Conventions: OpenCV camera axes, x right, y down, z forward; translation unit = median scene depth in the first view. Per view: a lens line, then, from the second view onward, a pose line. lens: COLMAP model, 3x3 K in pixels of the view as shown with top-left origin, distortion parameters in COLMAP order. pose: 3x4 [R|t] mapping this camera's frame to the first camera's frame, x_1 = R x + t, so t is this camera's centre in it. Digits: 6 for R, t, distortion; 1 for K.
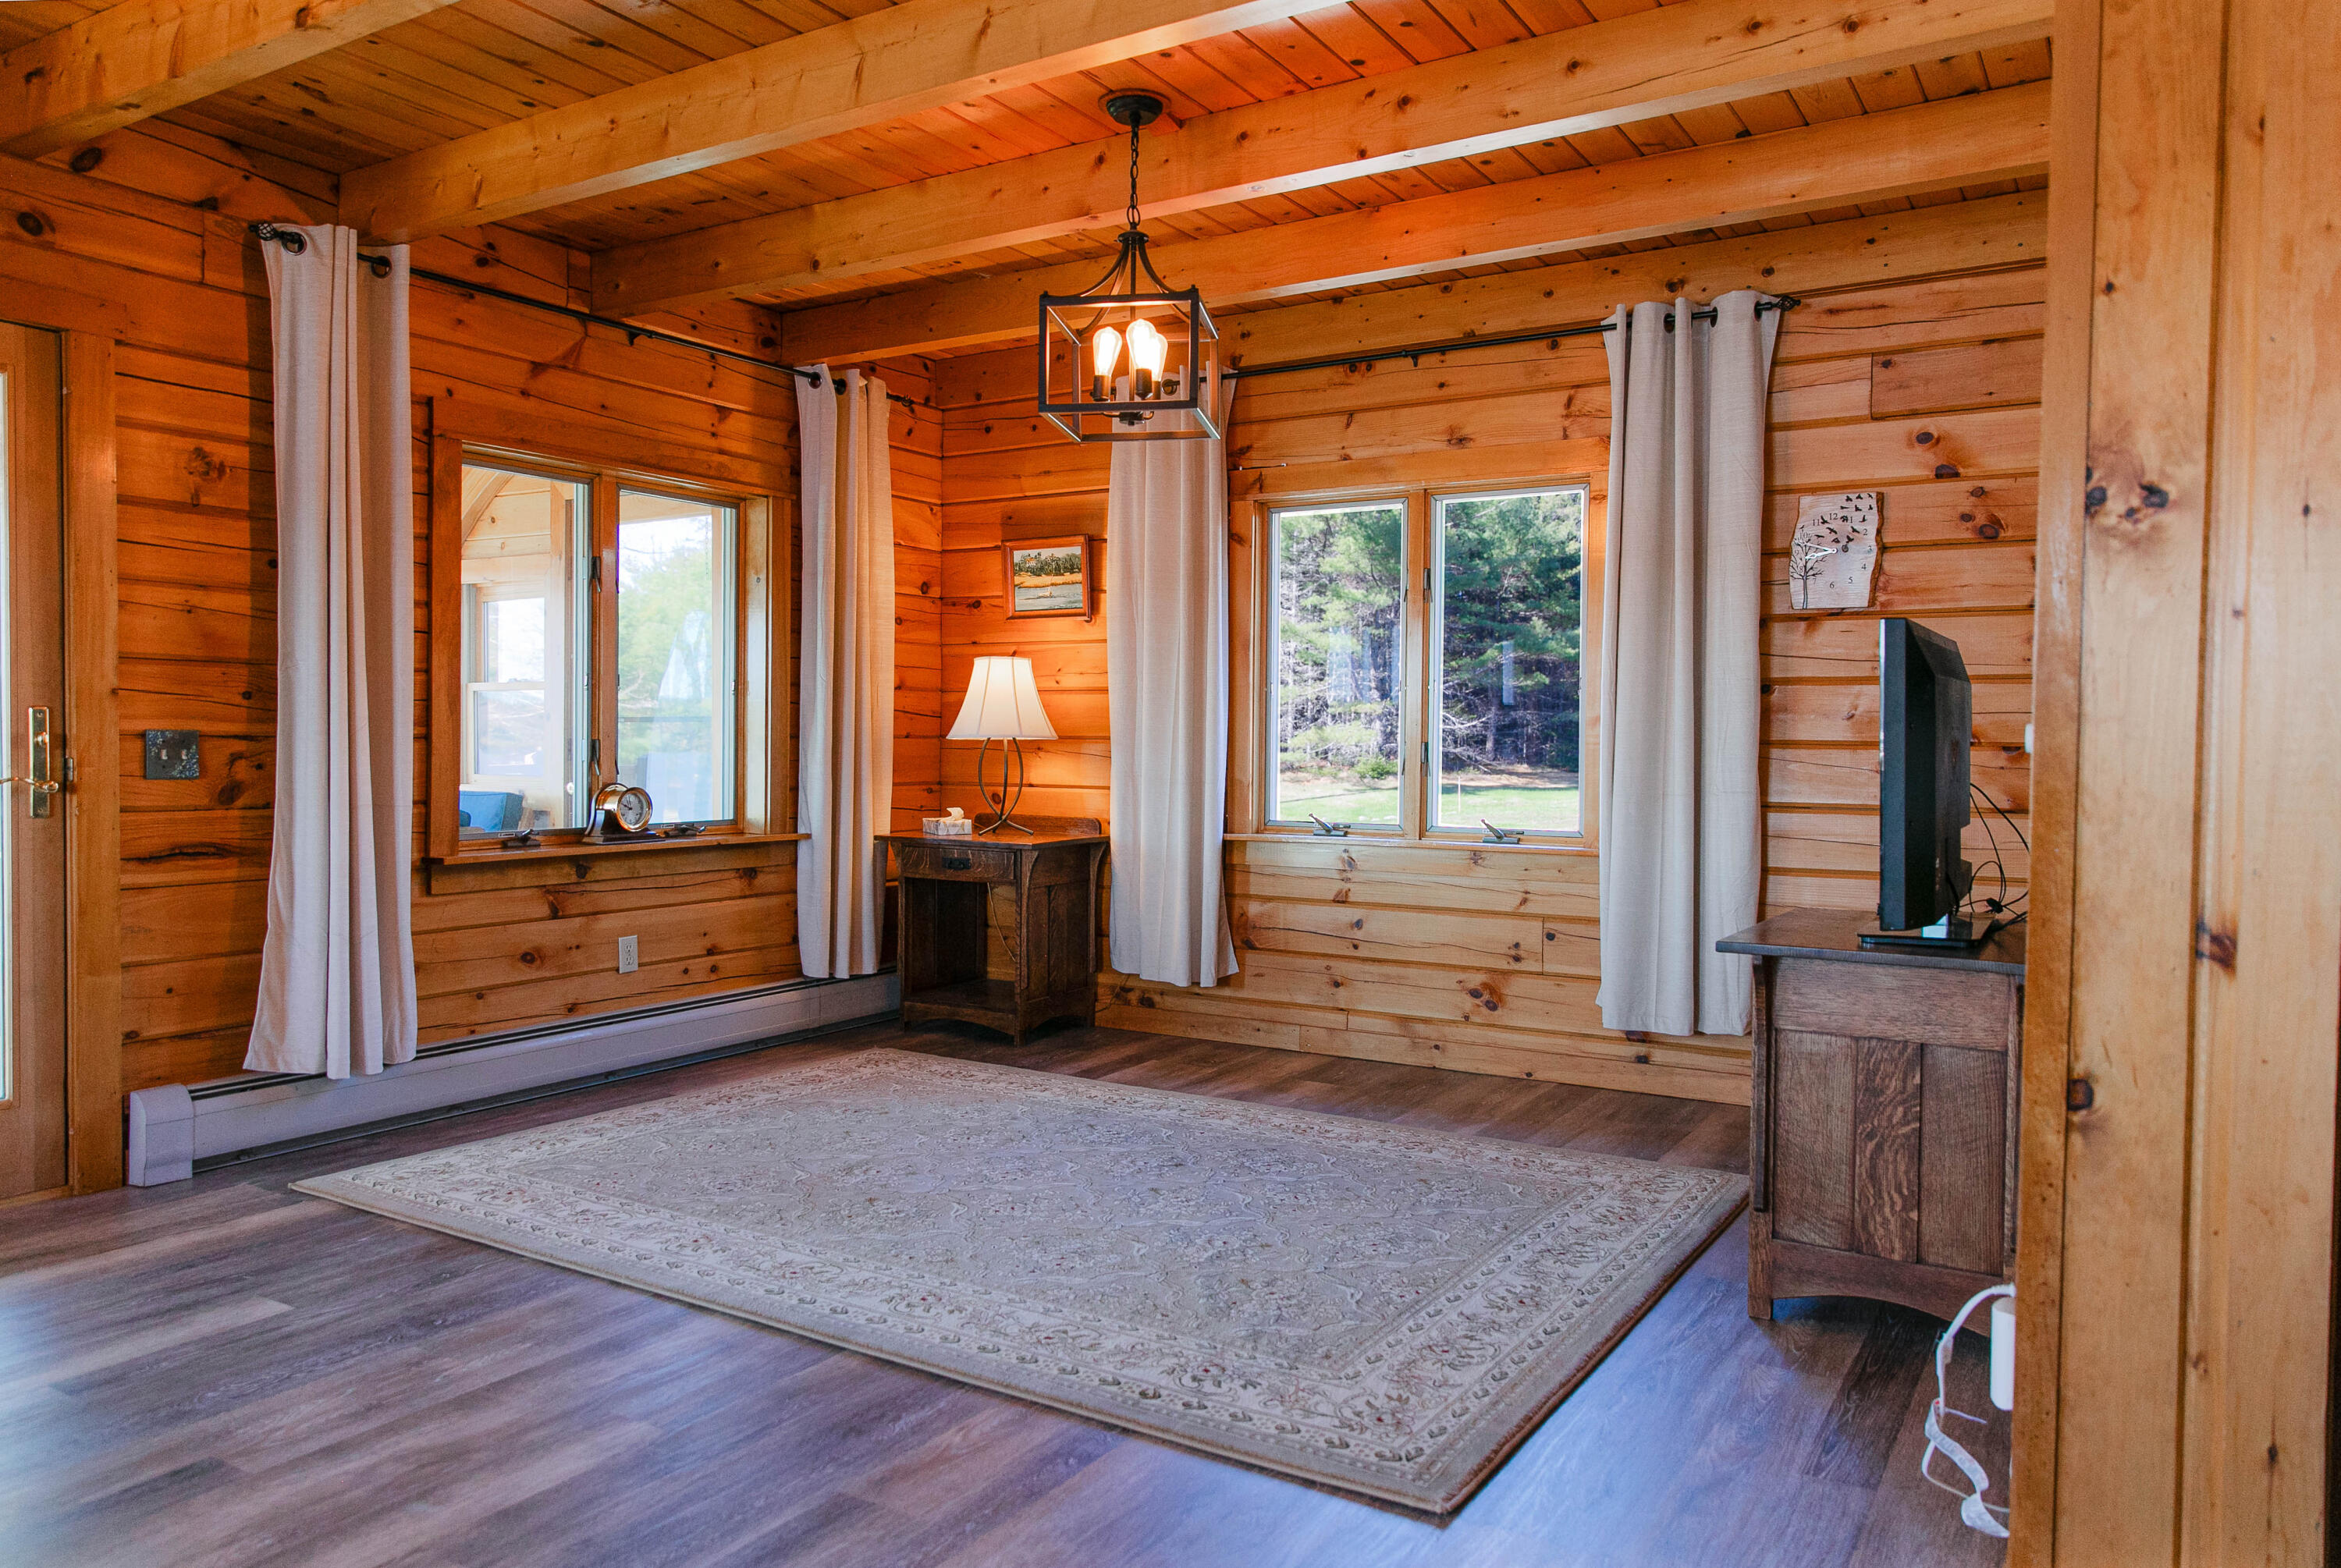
lens RADIAL K [[1582.0, 0, 1167.6], [0, 1582.0, 776.6], [0, 0, 1]] dist [0.011955, -0.001162]
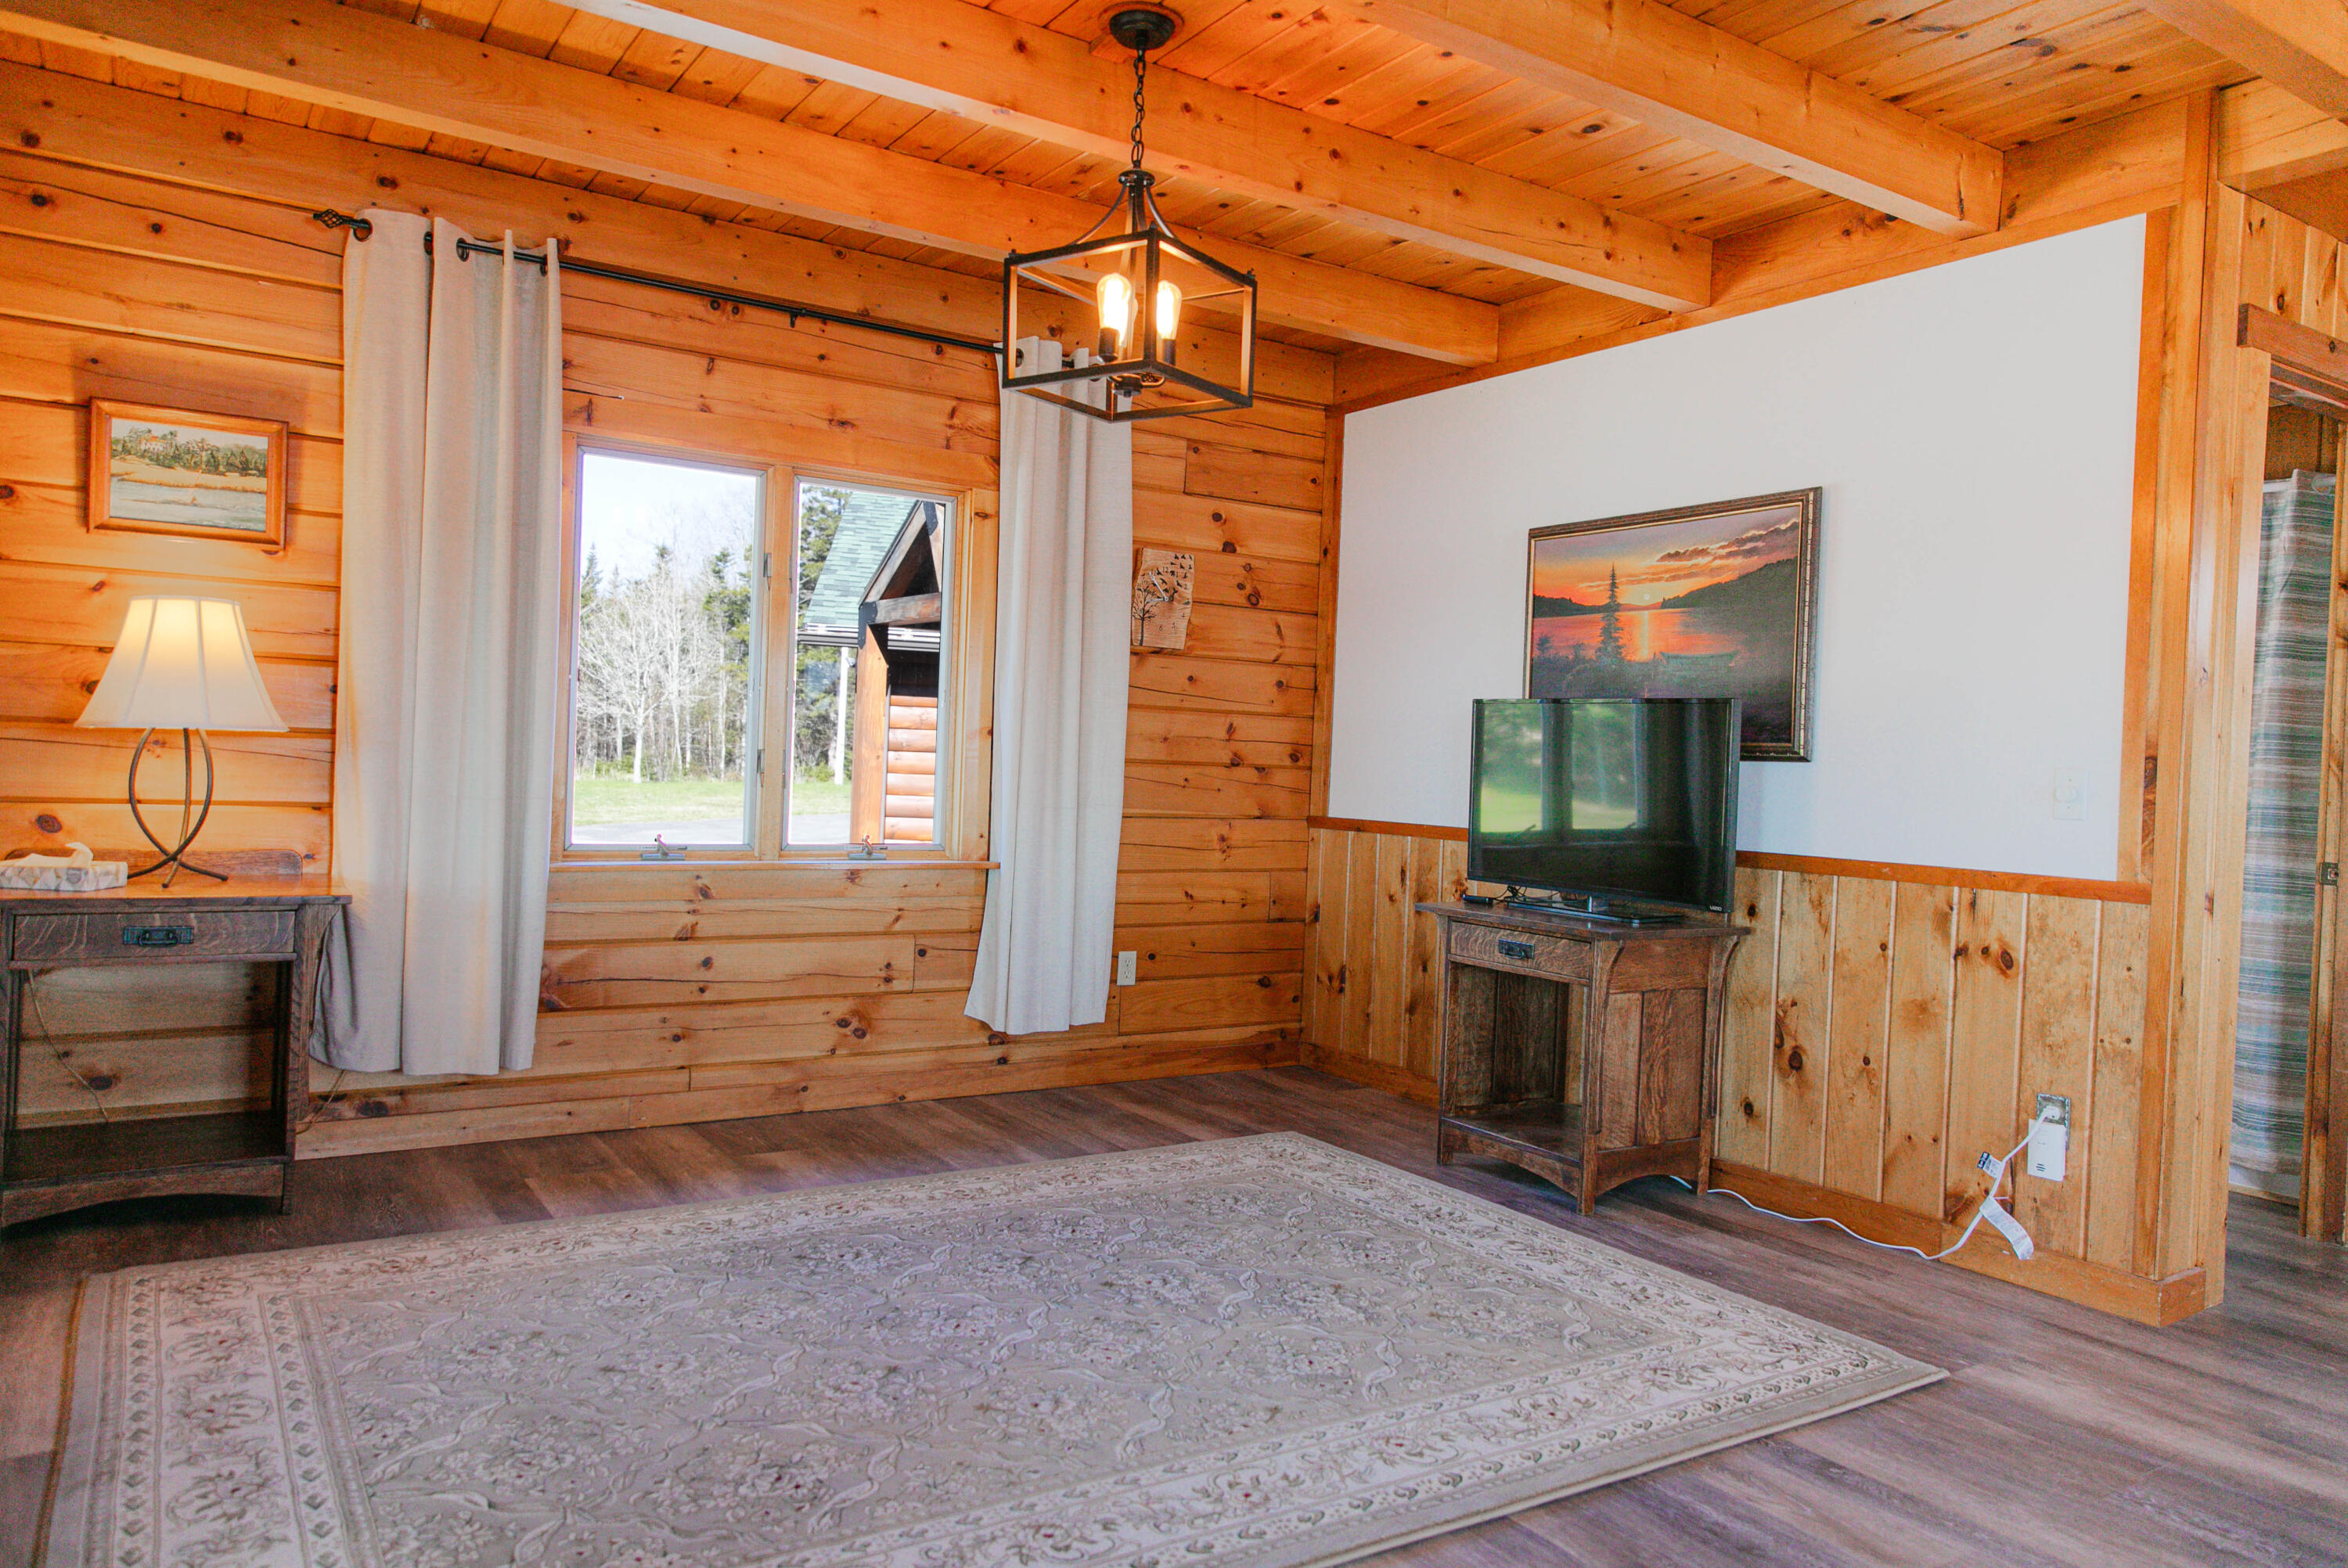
lens RADIAL K [[1636.4, 0, 1016.5], [0, 1636.4, 765.6], [0, 0, 1]] dist [0.012359, -0.002094]
pose [[0.432543, 0.001978, 0.901611, -0.671515], [-0.013337, 0.999902, 0.004205, -0.020511], [-0.901514, -0.013844, 0.432527, 0.530544]]
